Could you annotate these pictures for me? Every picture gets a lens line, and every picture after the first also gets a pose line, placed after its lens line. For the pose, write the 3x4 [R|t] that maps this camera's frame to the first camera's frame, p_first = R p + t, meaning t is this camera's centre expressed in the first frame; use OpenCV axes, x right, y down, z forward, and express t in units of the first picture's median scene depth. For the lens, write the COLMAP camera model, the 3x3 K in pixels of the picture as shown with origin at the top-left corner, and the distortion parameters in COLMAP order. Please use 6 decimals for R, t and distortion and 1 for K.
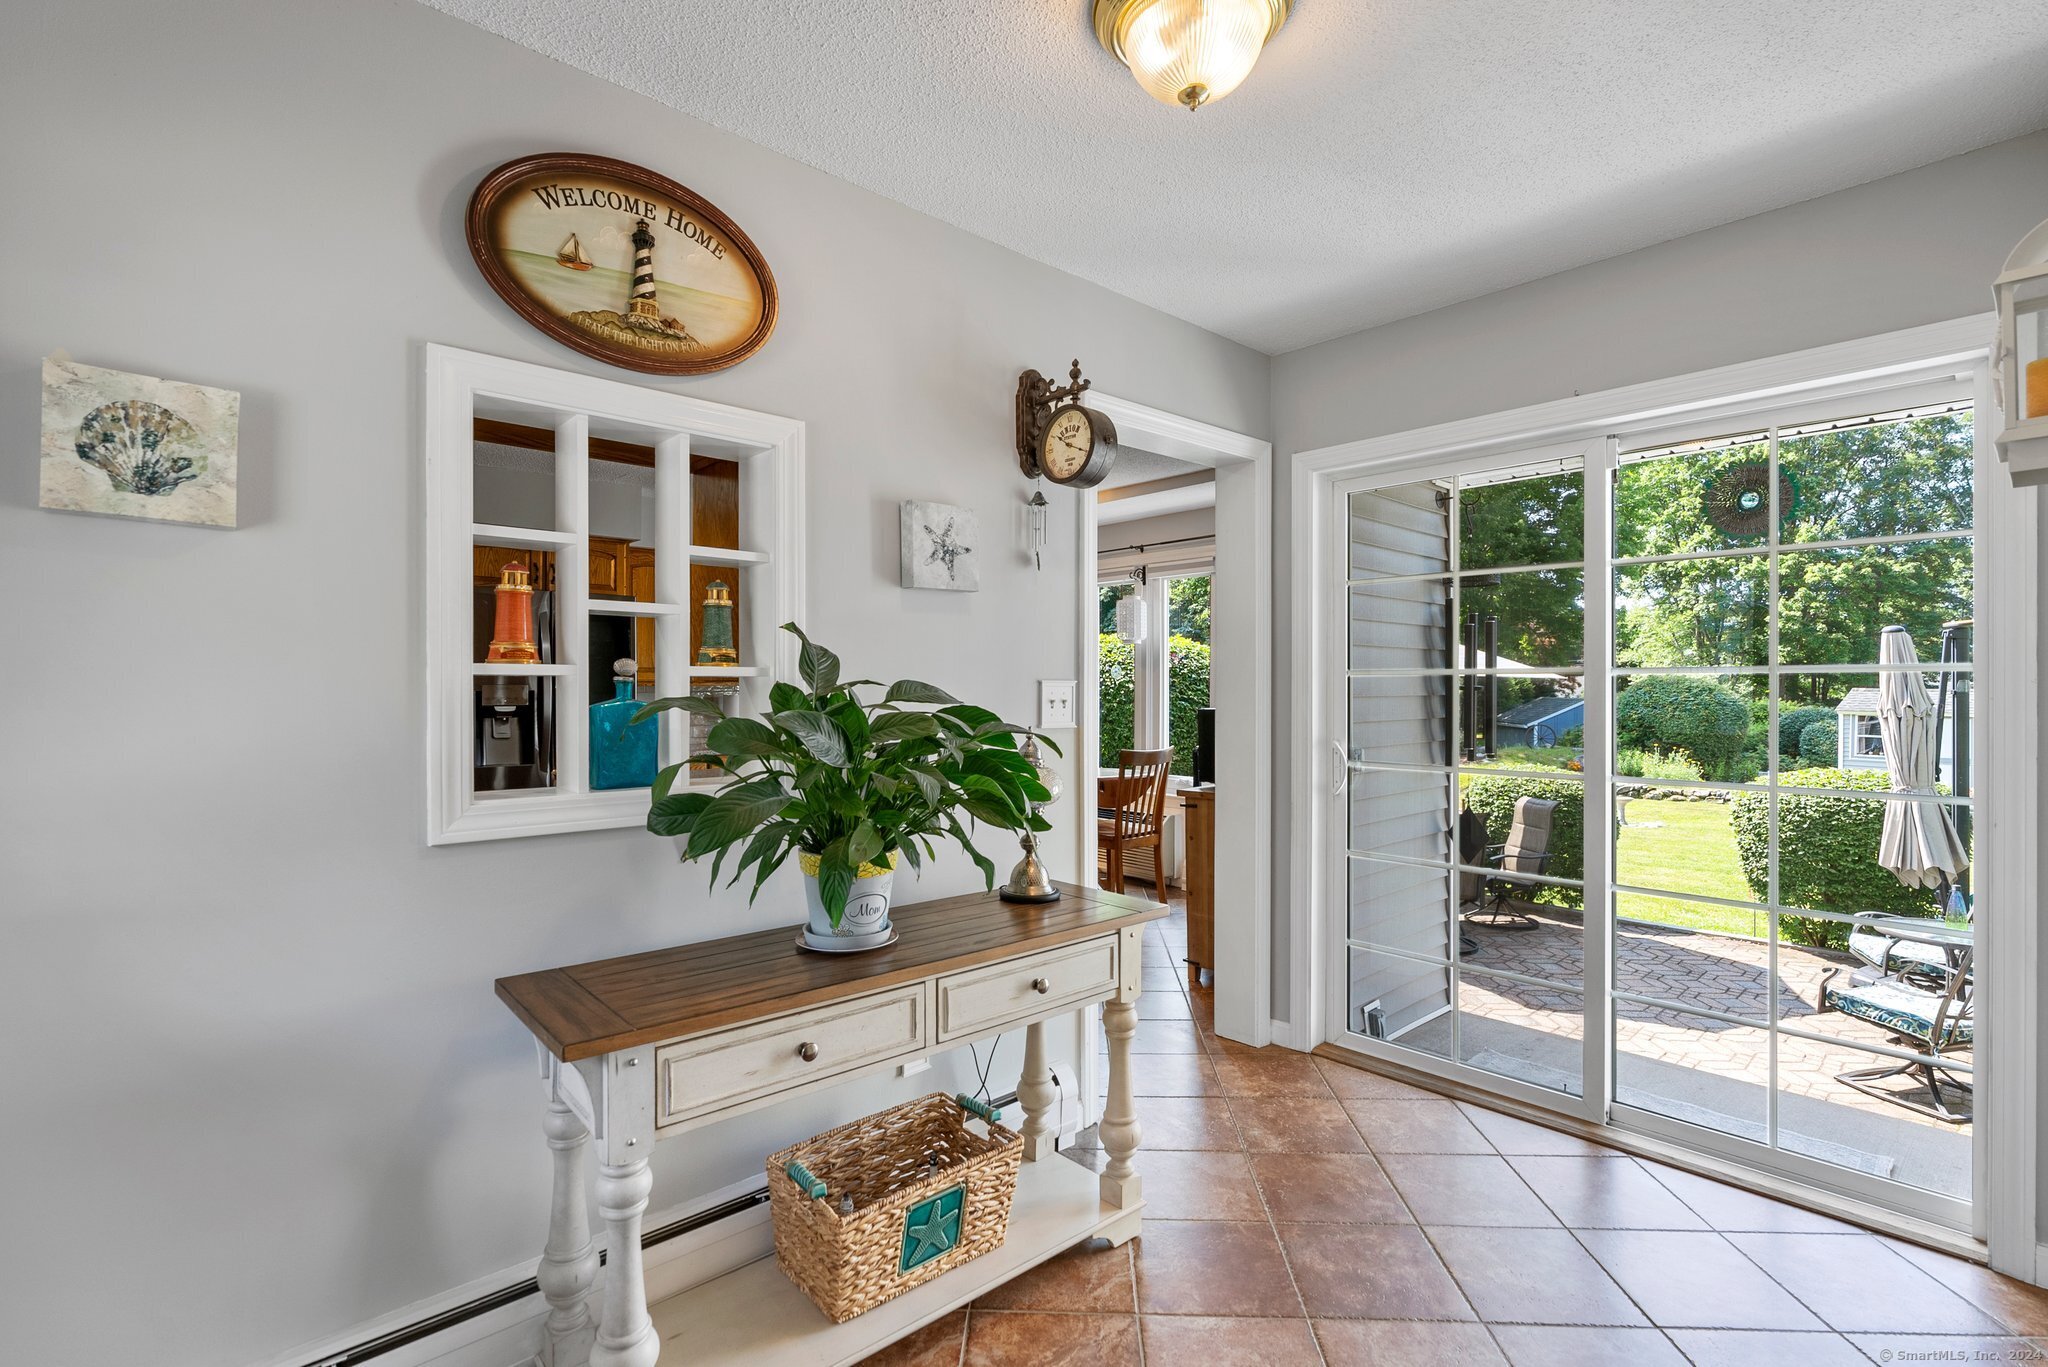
lens RADIAL K [[938.1, 0, 1028.5], [0, 938.1, 688.5], [0, 0, 1]] dist [-0.000866, -0.000054]
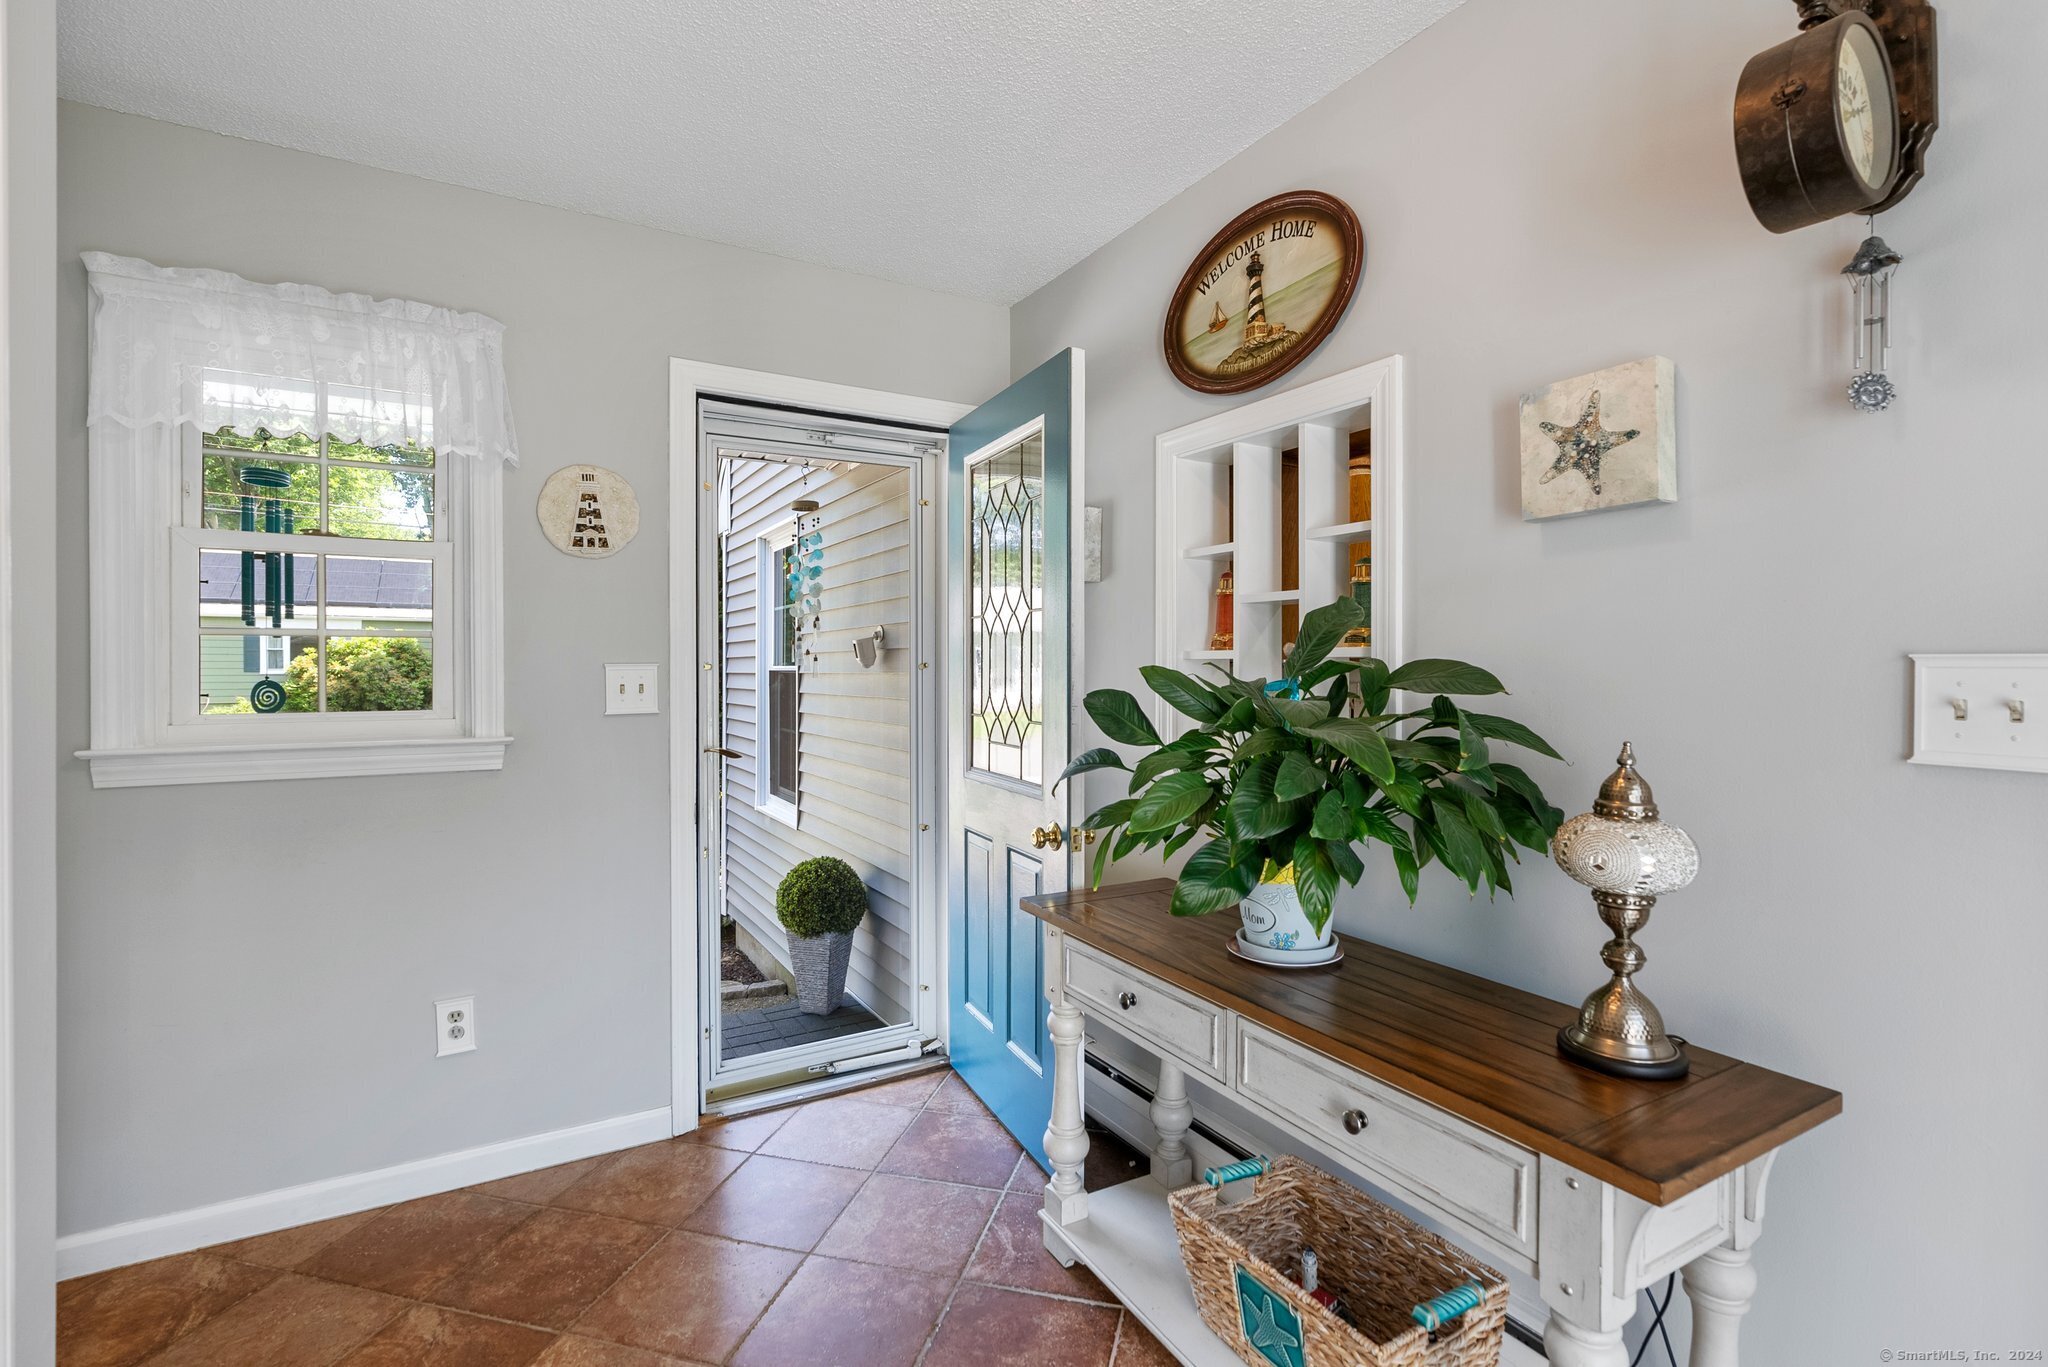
lens RADIAL K [[938.1, 0, 1023.2], [0, 938.1, 672.2], [0, 0, 1]] dist [-0.000866, -0.000054]
pose [[-0.211016, 0.004010, -0.977474, 0.714038], [-0.005683, 0.999970, 0.005329, -0.001504], [0.977466, 0.006679, -0.210987, 0.926453]]
